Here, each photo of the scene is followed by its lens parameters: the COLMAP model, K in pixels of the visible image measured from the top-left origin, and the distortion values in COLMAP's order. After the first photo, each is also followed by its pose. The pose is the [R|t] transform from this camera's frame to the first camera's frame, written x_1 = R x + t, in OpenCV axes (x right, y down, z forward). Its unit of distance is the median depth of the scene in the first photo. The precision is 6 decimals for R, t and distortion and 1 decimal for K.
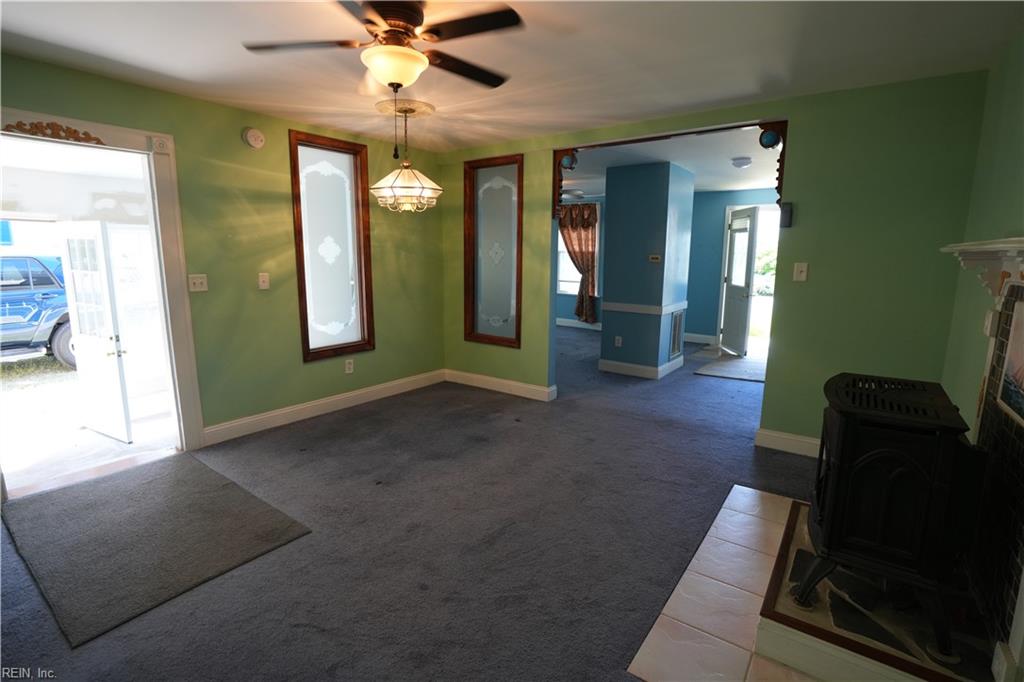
lens RADIAL K [[493.5, 0, 512.0], [0, 493.5, 341.0], [0, 0, 1]] dist [-0.045318, -0.000043]
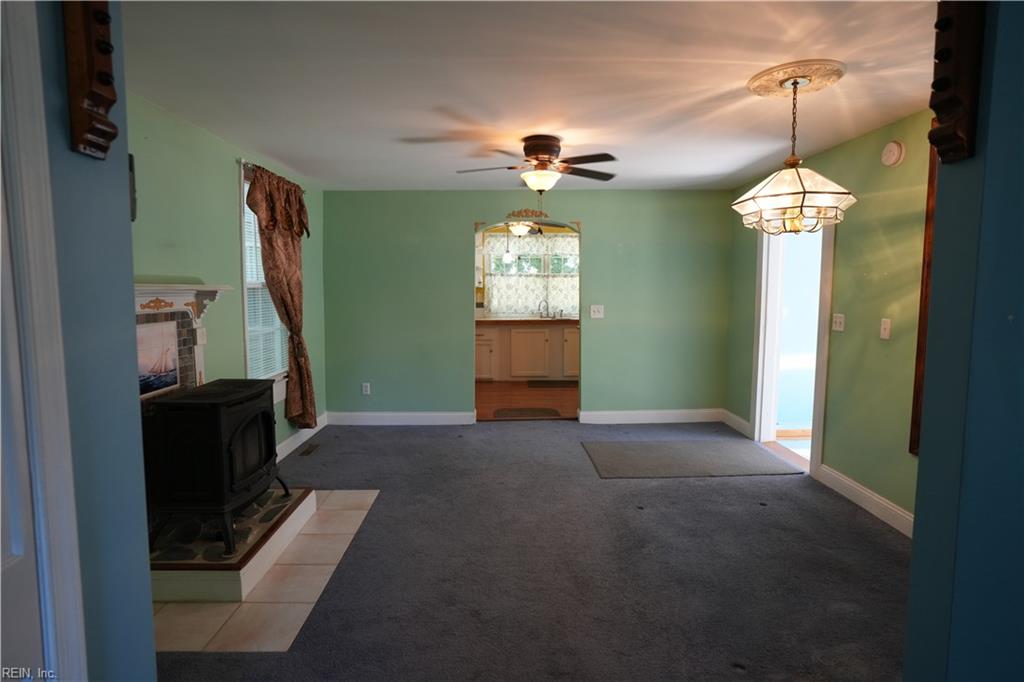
lens RADIAL K [[515.7, 0, 512.0], [0, 515.7, 341.0], [0, 0, 1]] dist [-0.025355, 0.001657]
pose [[-0.802975, 0.055808, -0.593394, 0.468386], [-0.108885, 0.965115, 0.238110, -0.229566], [0.585982, 0.255808, -0.768887, 1.255126]]
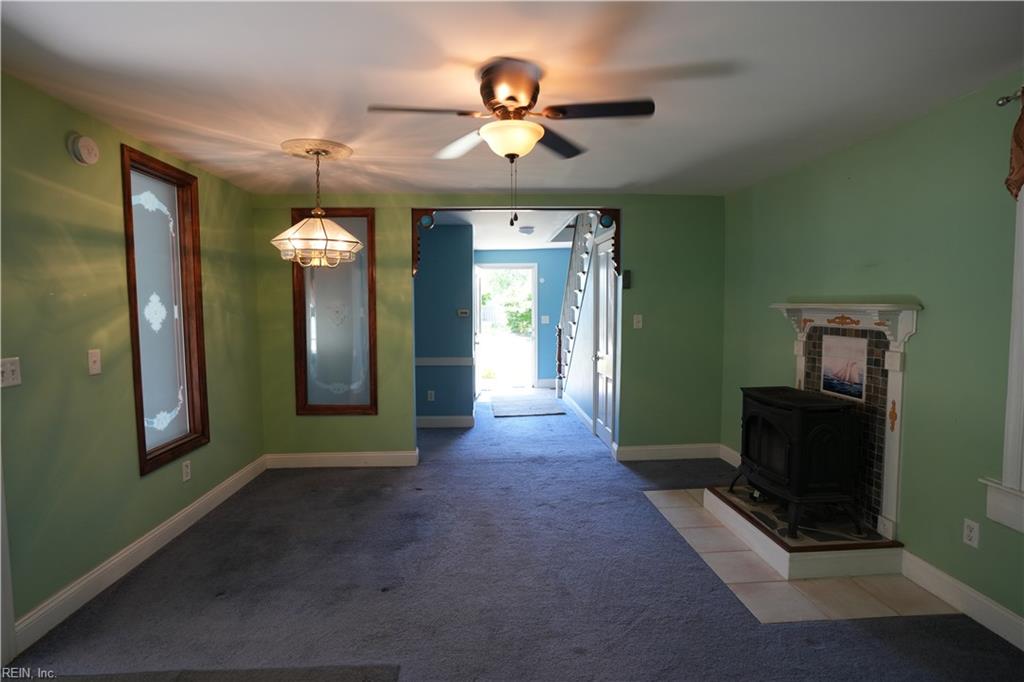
lens RADIAL K [[515.7, 0, 512.0], [0, 515.7, 341.0], [0, 0, 1]] dist [-0.025355, 0.001657]
pose [[0.772711, -0.055449, 0.632331, -0.491222], [0.121395, 0.990699, -0.061471, -0.038702], [-0.623041, 0.124261, 0.772256, 0.112456]]
